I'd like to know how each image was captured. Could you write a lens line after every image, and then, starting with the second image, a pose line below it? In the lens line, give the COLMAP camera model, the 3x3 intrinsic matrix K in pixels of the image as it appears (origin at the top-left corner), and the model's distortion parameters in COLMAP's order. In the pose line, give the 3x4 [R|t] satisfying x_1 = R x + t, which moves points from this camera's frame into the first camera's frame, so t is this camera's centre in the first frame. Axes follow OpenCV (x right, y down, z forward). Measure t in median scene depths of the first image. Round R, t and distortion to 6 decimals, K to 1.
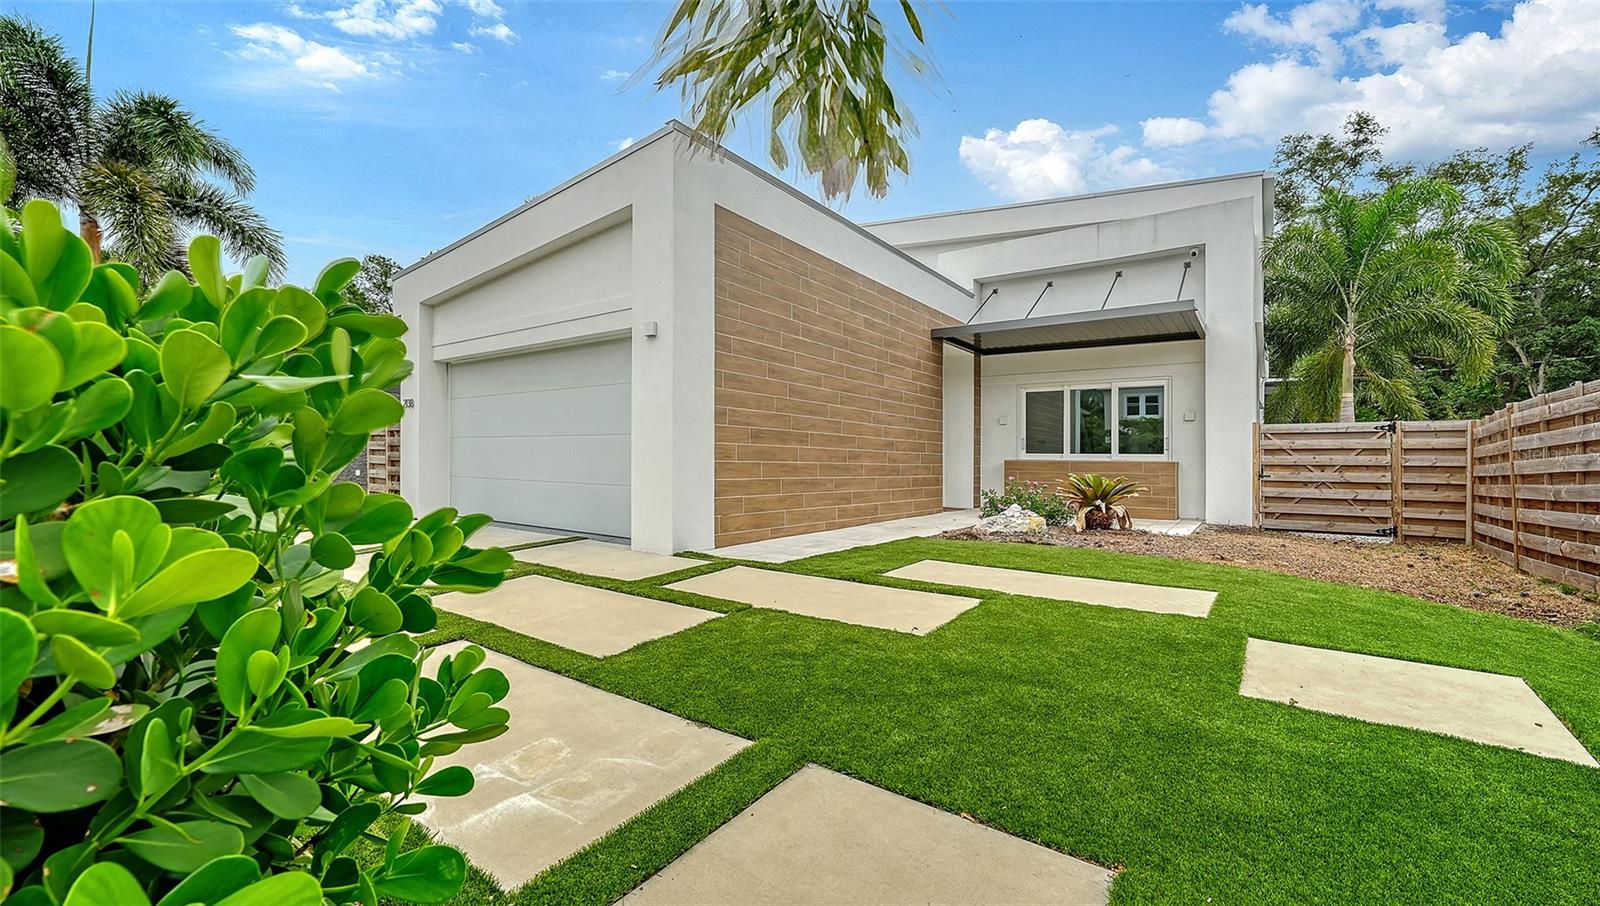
lens RADIAL K [[639.5, 0, 767.1], [0, 639.5, 455.9], [0, 0, 1]] dist [-0.004053, 0.001136]
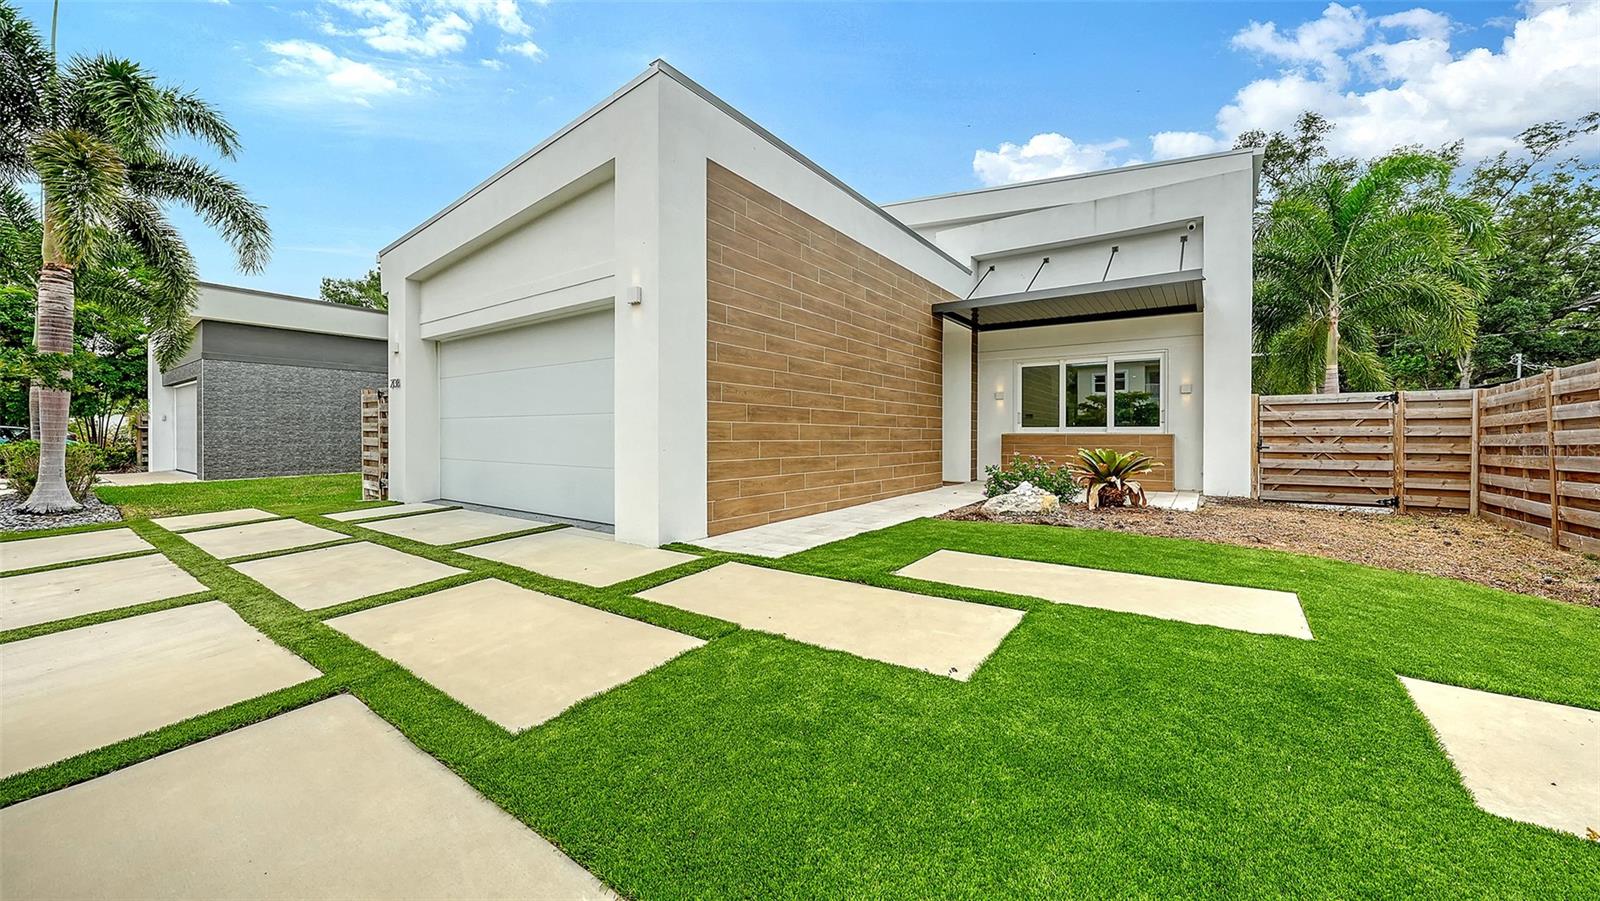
lens RADIAL K [[536.3, 0, 783.1], [0, 536.3, 438.8], [0, 0, 1]] dist [-0.005360, 0.000388]
pose [[0.999854, -0.011119, 0.012985, 0.012551], [0.010872, 0.999762, 0.018908, -0.006471], [-0.013192, -0.018764, 0.999737, 0.178104]]
